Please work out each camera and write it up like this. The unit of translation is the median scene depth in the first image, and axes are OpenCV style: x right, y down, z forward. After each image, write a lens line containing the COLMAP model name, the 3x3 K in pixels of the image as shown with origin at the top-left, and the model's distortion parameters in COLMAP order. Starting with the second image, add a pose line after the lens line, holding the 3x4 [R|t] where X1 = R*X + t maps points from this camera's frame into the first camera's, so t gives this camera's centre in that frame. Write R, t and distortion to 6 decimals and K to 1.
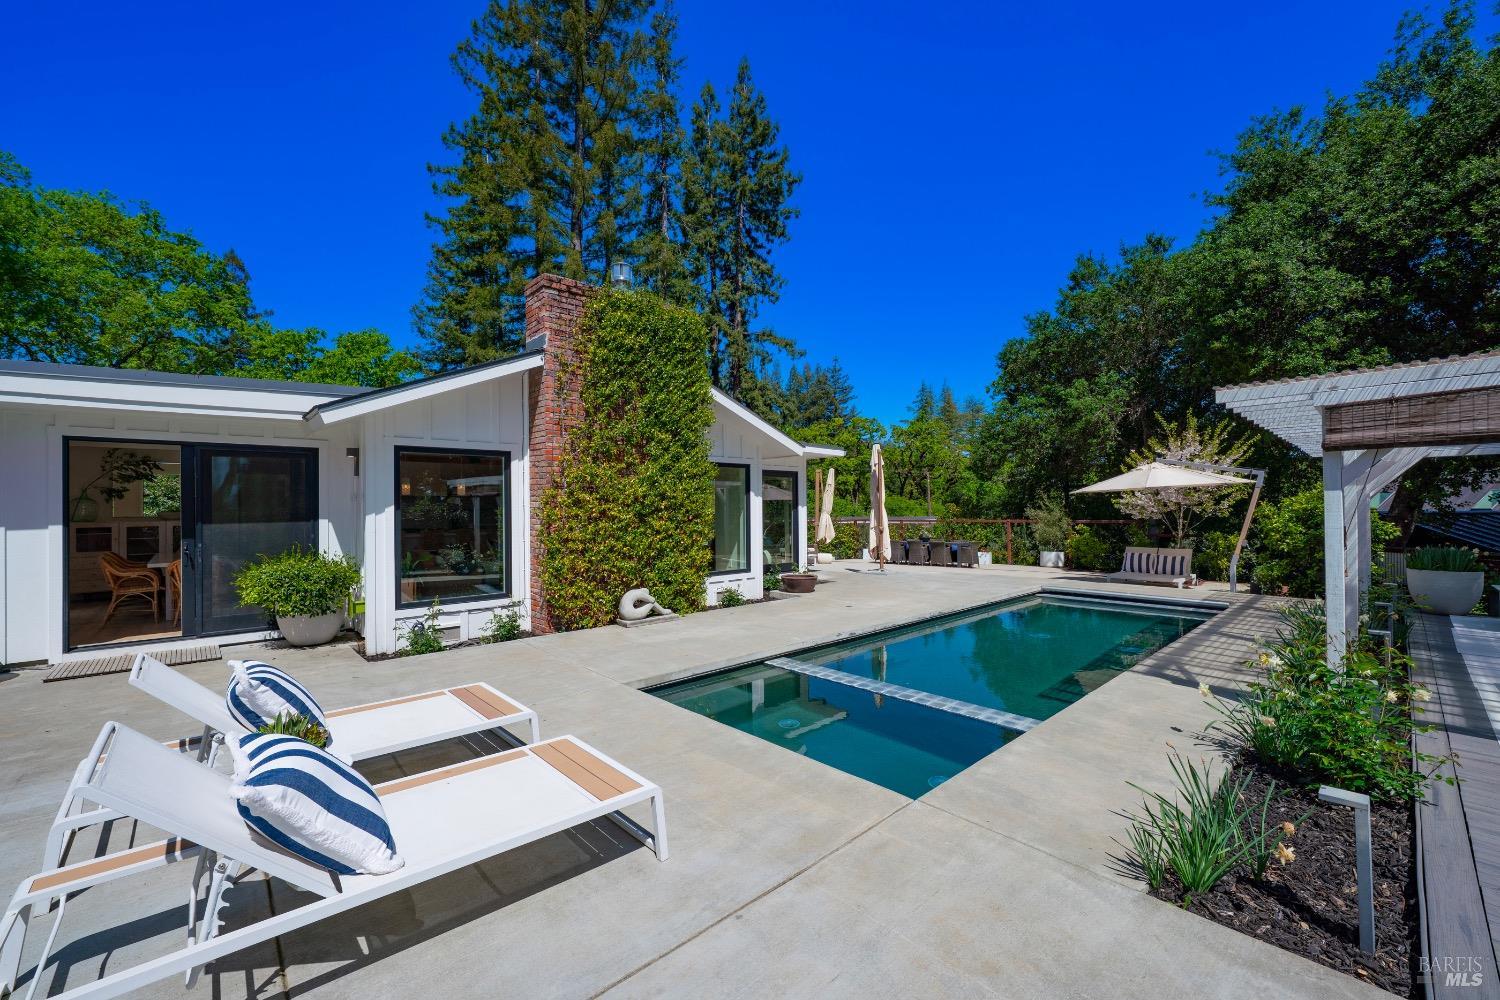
lens RADIAL K [[615.9, 0, 750.0], [0, 615.9, 500.0], [0, 0, 1]] dist [-0.000551, -0.000047]
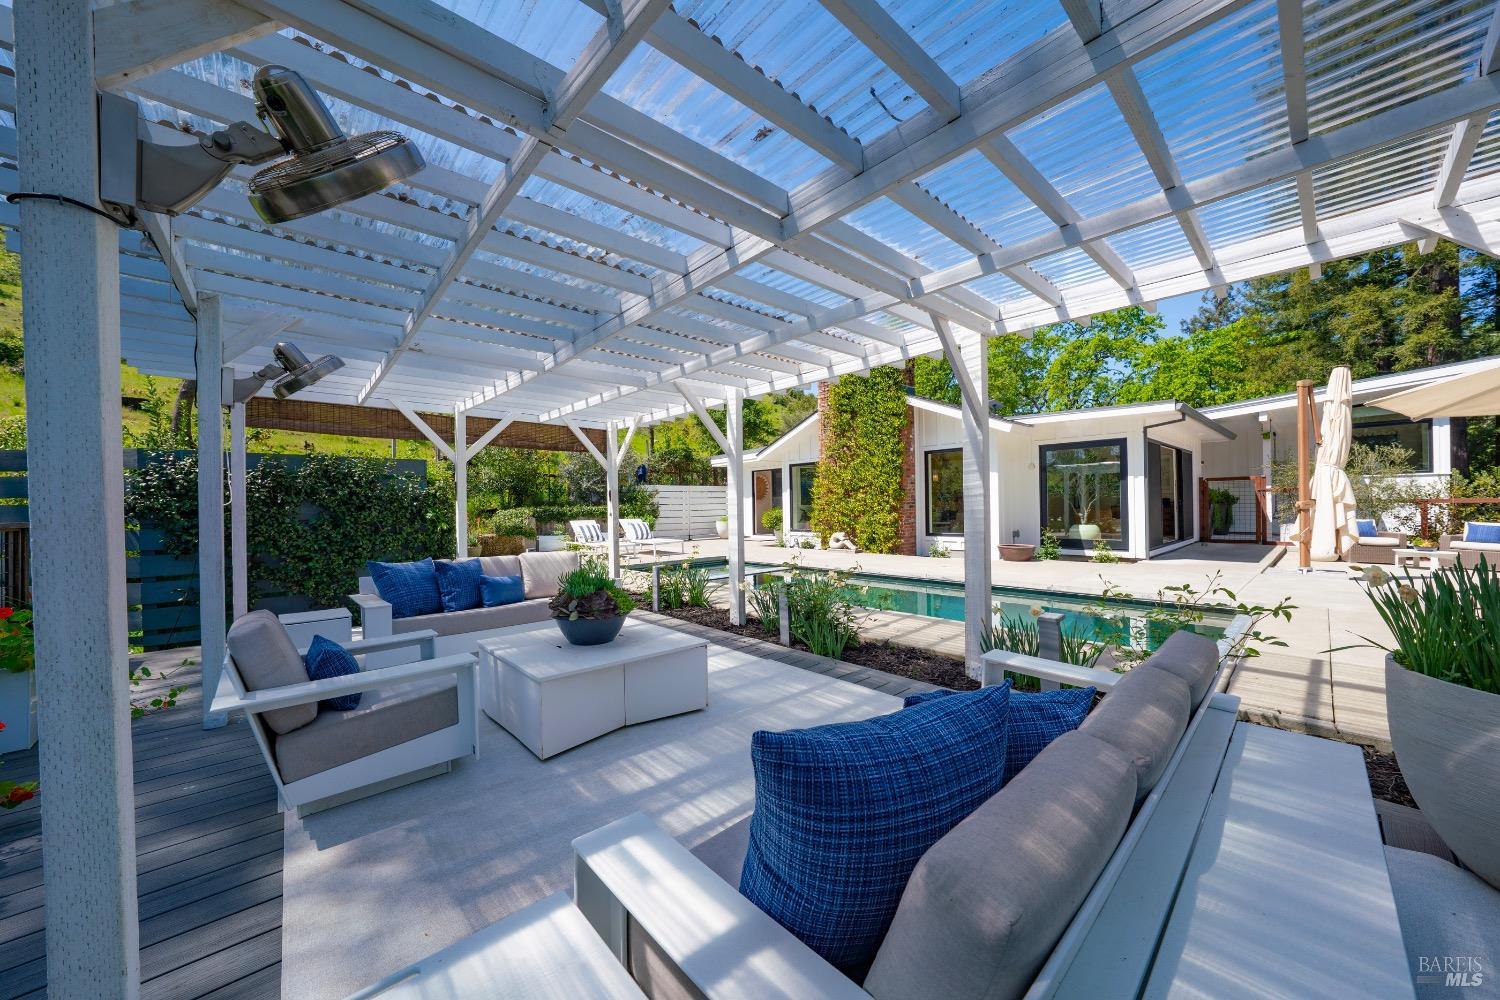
lens RADIAL K [[519.6, 0, 750.0], [0, 519.6, 500.0], [0, 0, 1]] dist [-0.018710, 0.000012]
pose [[-0.023825, -0.004394, -0.999706, 0.562836], [0.028992, 0.999567, -0.005084, 0.021419], [0.999296, -0.029105, -0.023688, 0.330564]]
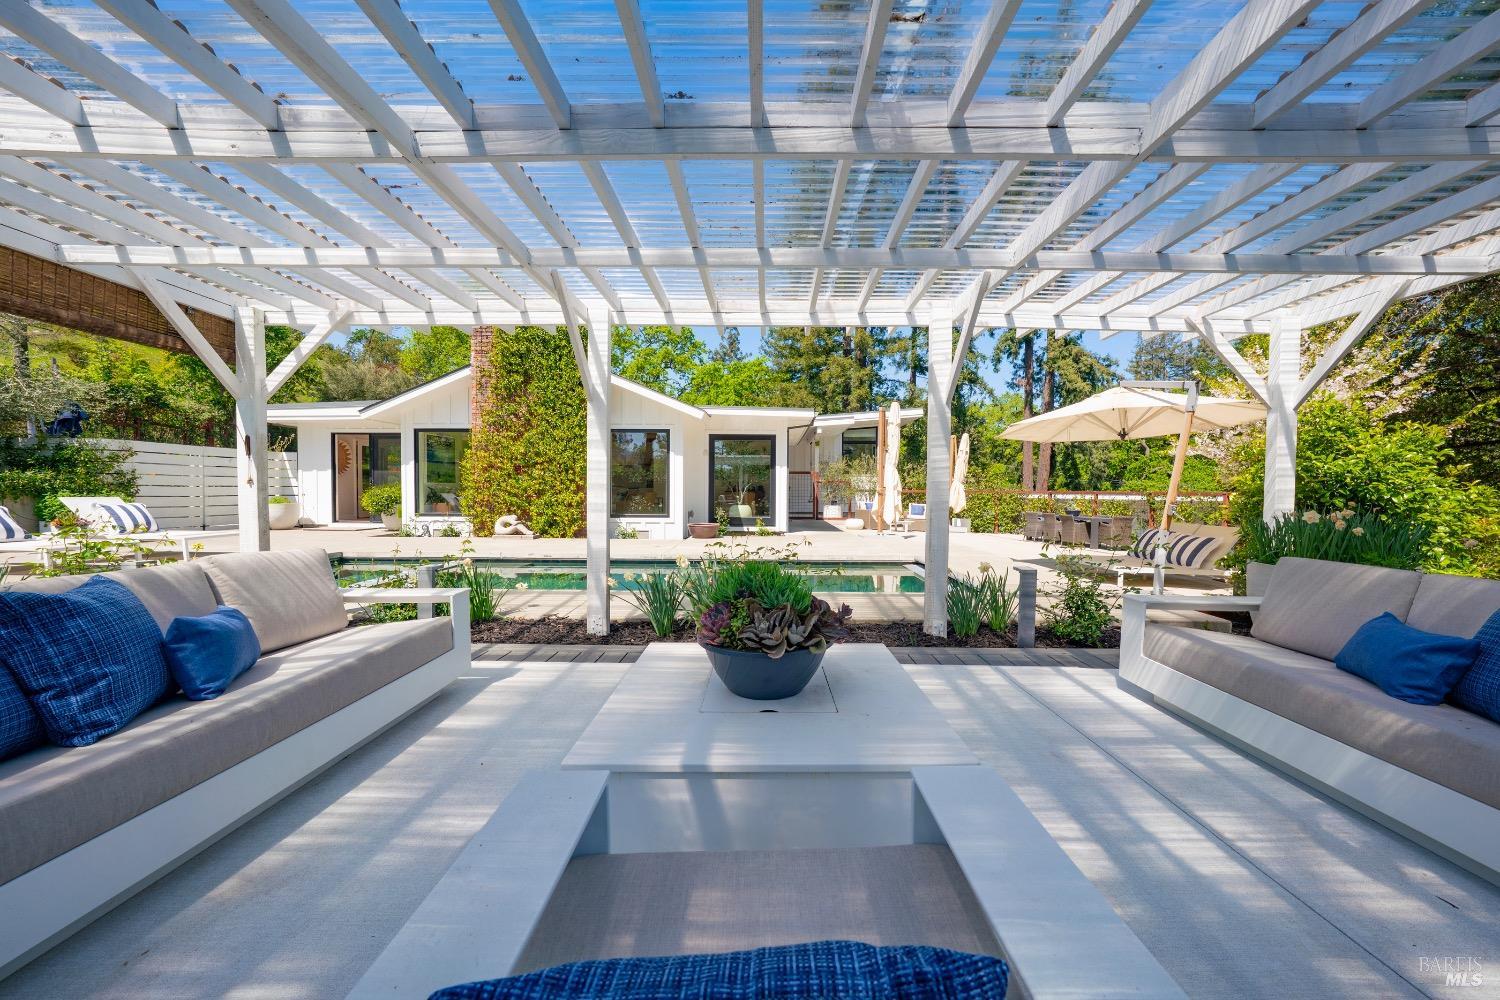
lens RADIAL K [[517.0, 0, 750.0], [0, 517.0, 500.0], [0, 0, 1]] dist [-0.002002, -0.000089]
pose [[0.709634, 0.025648, -0.704104, 0.473768], [-0.003230, 0.999445, 0.033152, 0.026796], [0.704563, -0.021251, 0.709323, 0.221624]]
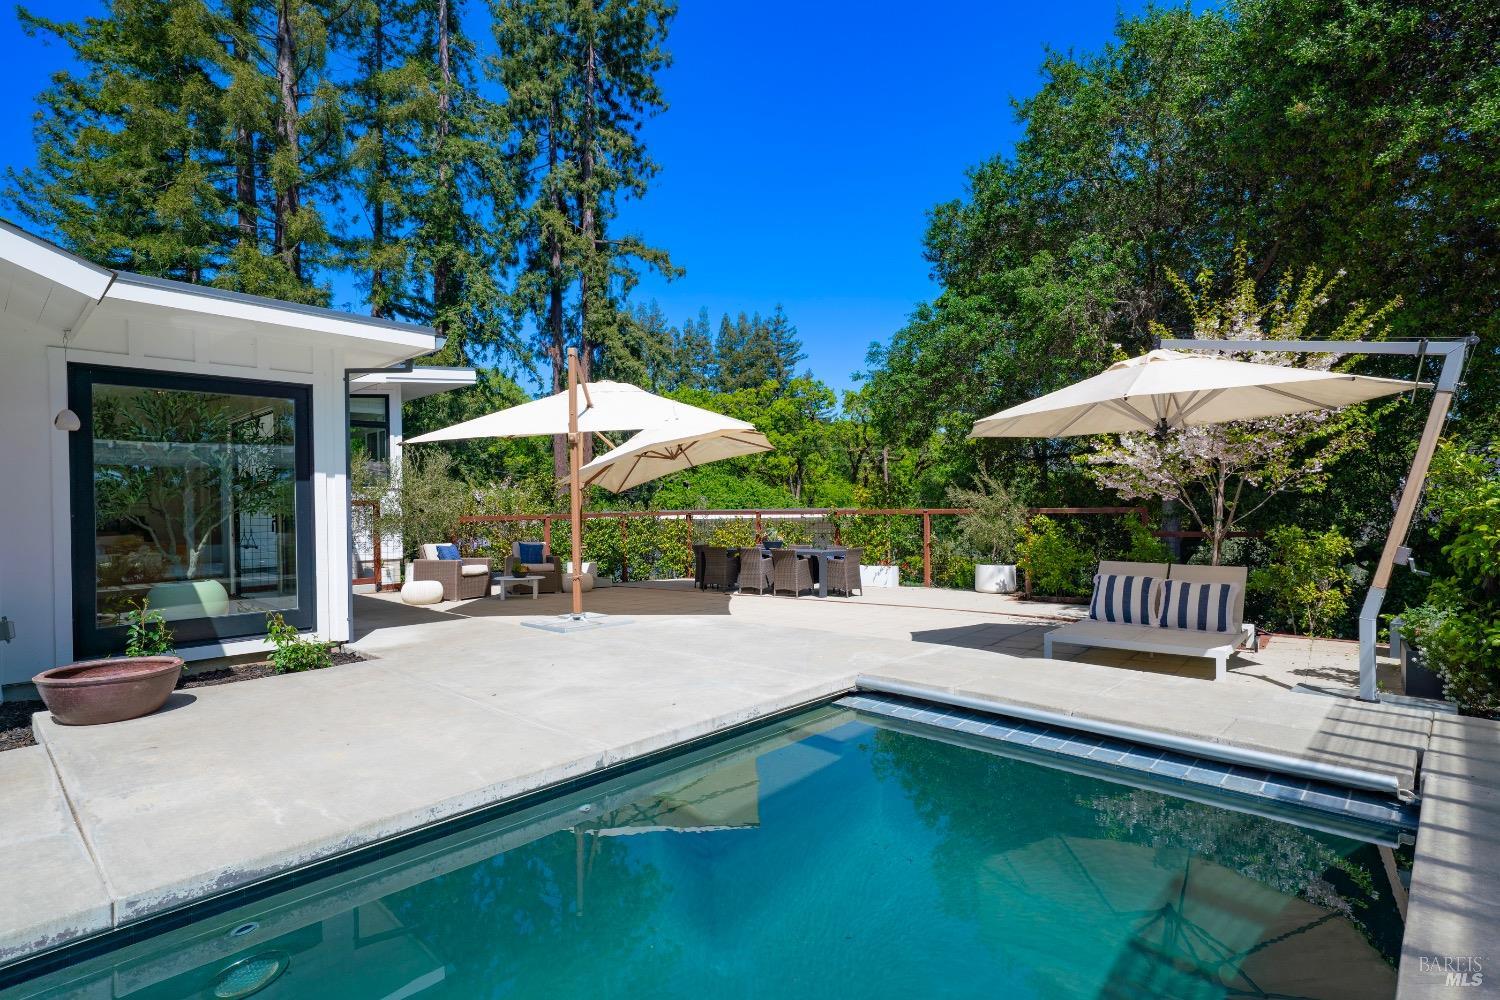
lens RADIAL K [[756.1, 0, 750.0], [0, 756.1, 500.0], [0, 0, 1]] dist [0.015061, 0.000950]
pose [[0.997963, -0.004817, 0.063620, 0.228658], [0.004294, 0.999956, 0.008350, 0.018731], [-0.063657, -0.008060, 0.997939, 0.331931]]
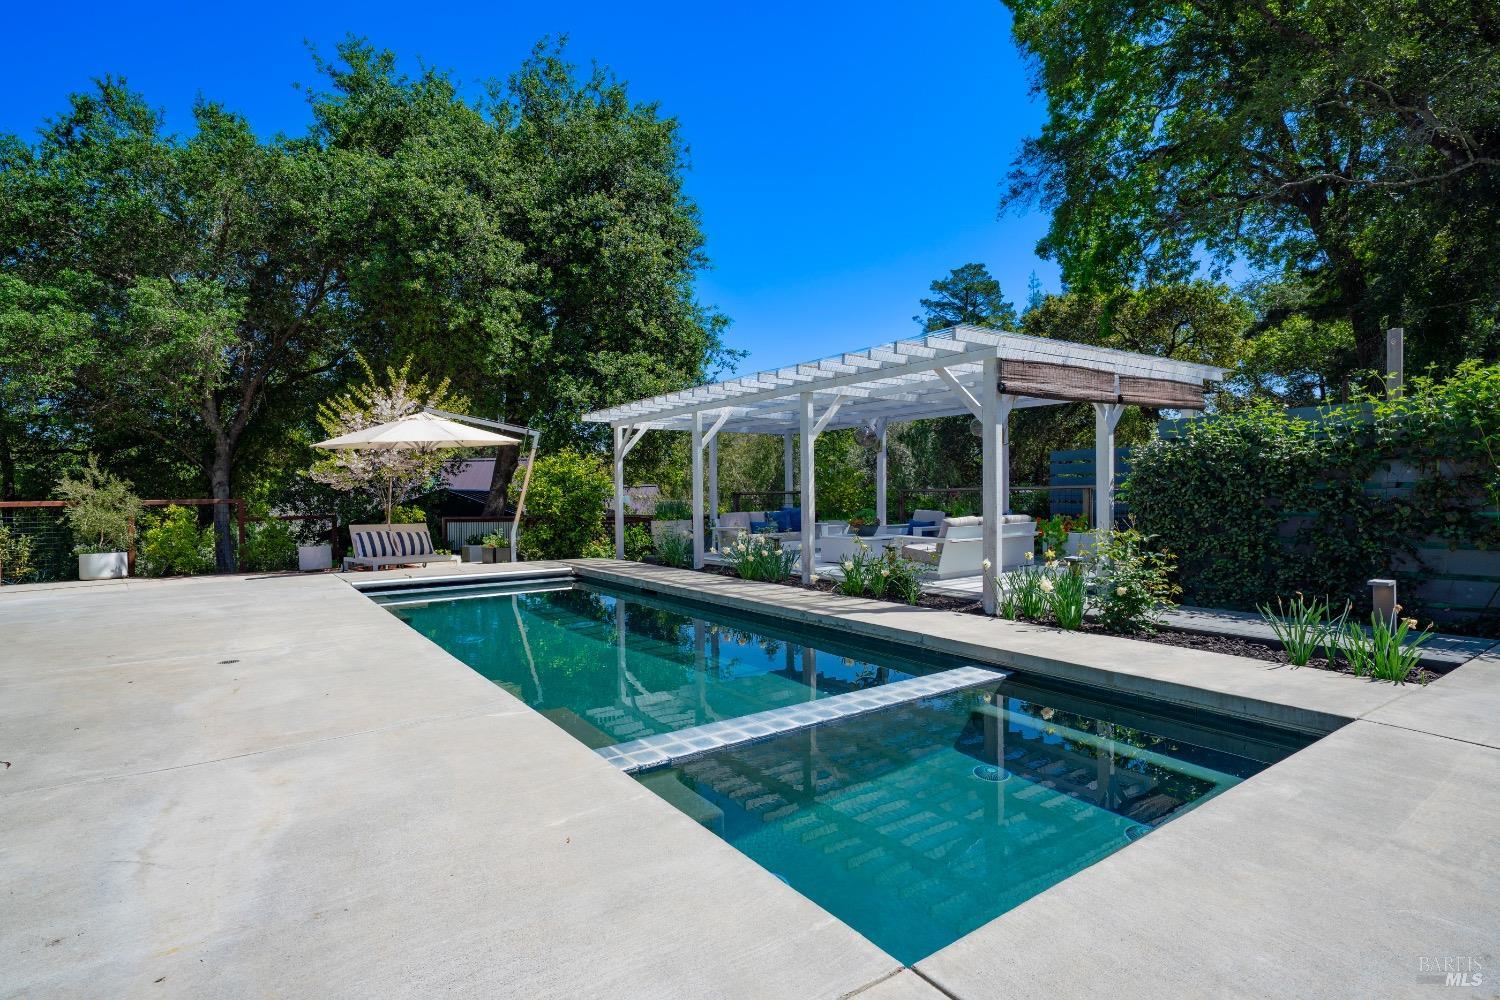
lens RADIAL K [[737.6, 0, 750.0], [0, 737.6, 500.0], [0, 0, 1]] dist [0.013069, 0.000119]
pose [[0.135083, -0.008095, 0.990801, -0.144888], [0.001861, 0.999967, 0.007916, 0.028203], [-0.990833, 0.000775, 0.135093, 0.283483]]
